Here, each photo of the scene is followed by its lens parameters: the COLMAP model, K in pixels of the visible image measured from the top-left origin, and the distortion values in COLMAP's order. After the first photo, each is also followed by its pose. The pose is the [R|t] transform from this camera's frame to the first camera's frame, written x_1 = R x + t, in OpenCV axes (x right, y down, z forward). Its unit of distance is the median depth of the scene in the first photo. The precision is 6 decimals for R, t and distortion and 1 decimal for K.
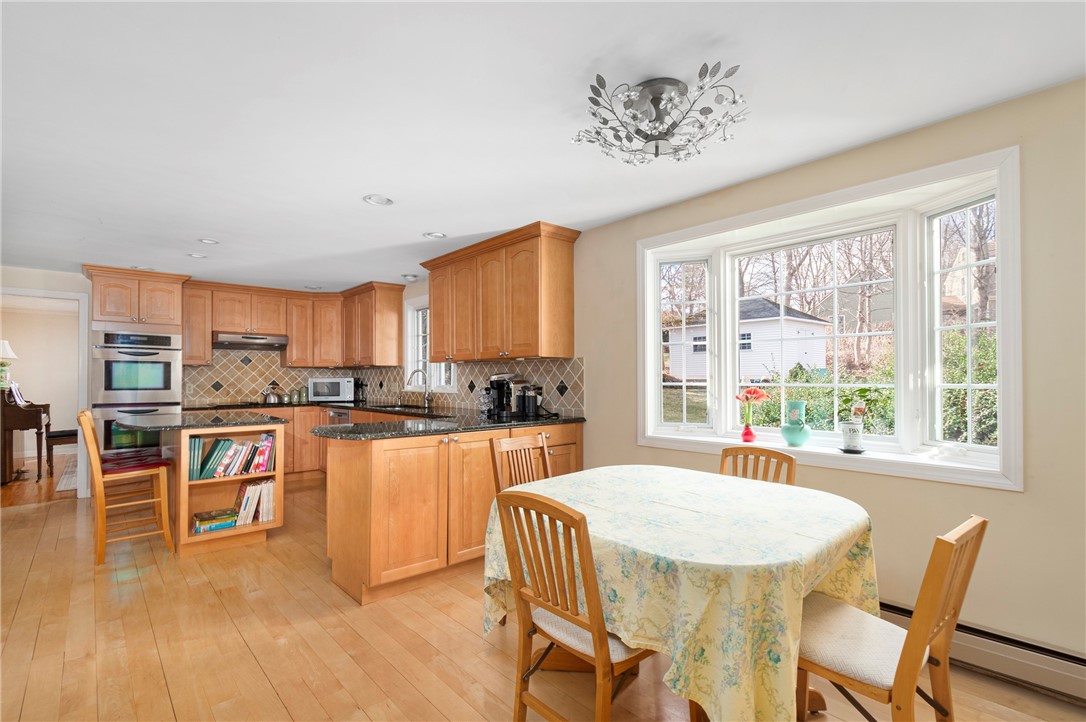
lens RADIAL K [[502.9, 0, 540.8], [0, 502.9, 375.4], [0, 0, 1]] dist [0.000358, 0.000019]
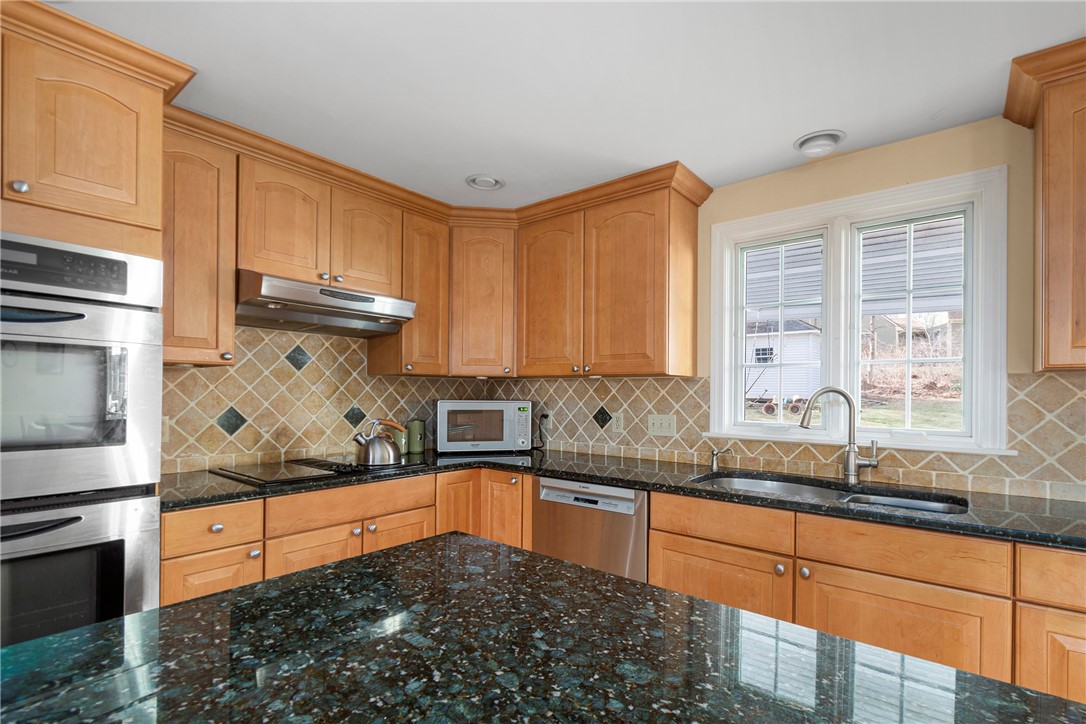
lens RADIAL K [[507.5, 0, 546.5], [0, 507.5, 393.1], [0, 0, 1]] dist [-0.003365, -0.001197]
pose [[0.987727, 0.012955, 0.155649, -0.478538], [-0.013919, 0.999890, 0.005106, -0.005463], [-0.155566, -0.007210, 0.987799, 0.596136]]
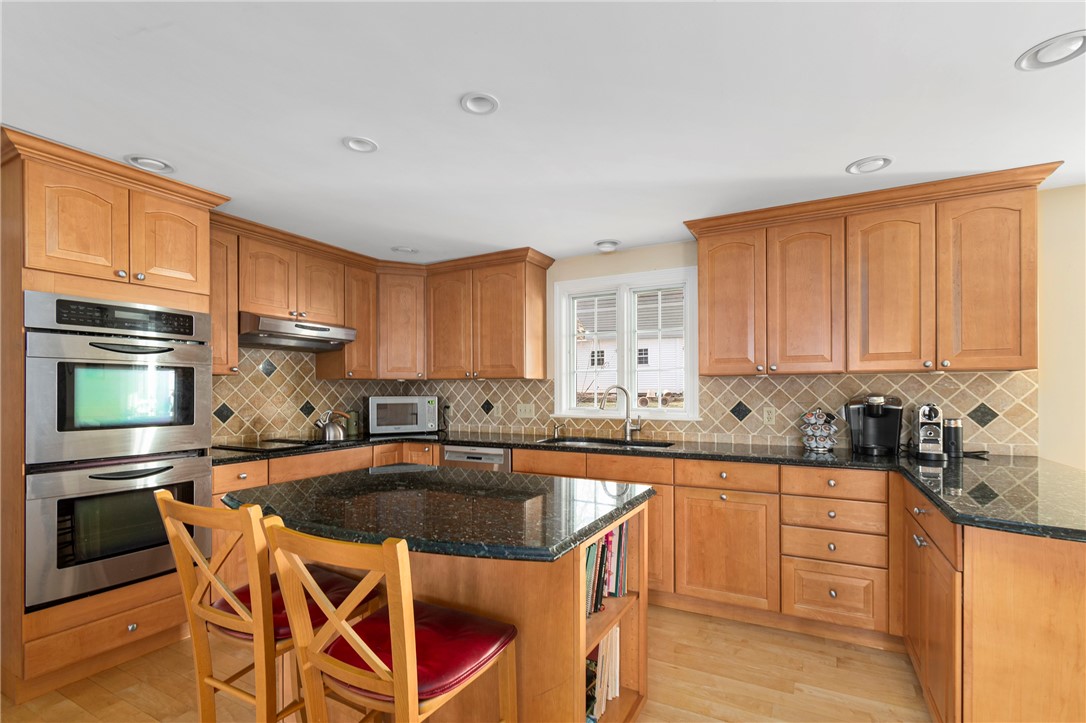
lens RADIAL K [[502.9, 0, 546.9], [0, 502.9, 389.8], [0, 0, 1]] dist [0.001553, -0.000365]
pose [[0.939095, 0.001173, 0.343656, -0.514508], [-0.002455, 0.999992, 0.003295, -0.006942], [-0.343649, -0.003938, 0.939090, 0.371513]]
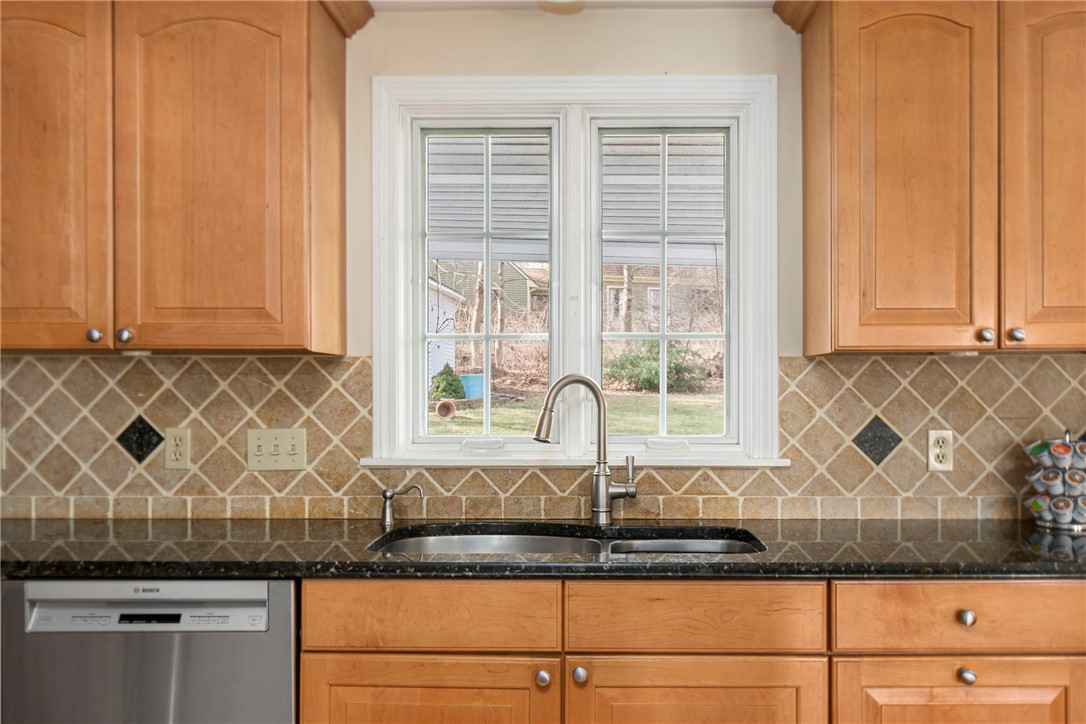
lens RADIAL K [[946.9, 0, 581.6], [0, 946.9, 391.2], [0, 0, 1]] dist [0.002074, -0.000547]
pose [[0.677955, 0.001122, 0.735102, -0.531529], [-0.006732, 0.999966, 0.004682, -0.005429], [-0.735073, -0.008123, 0.677940, 0.631769]]
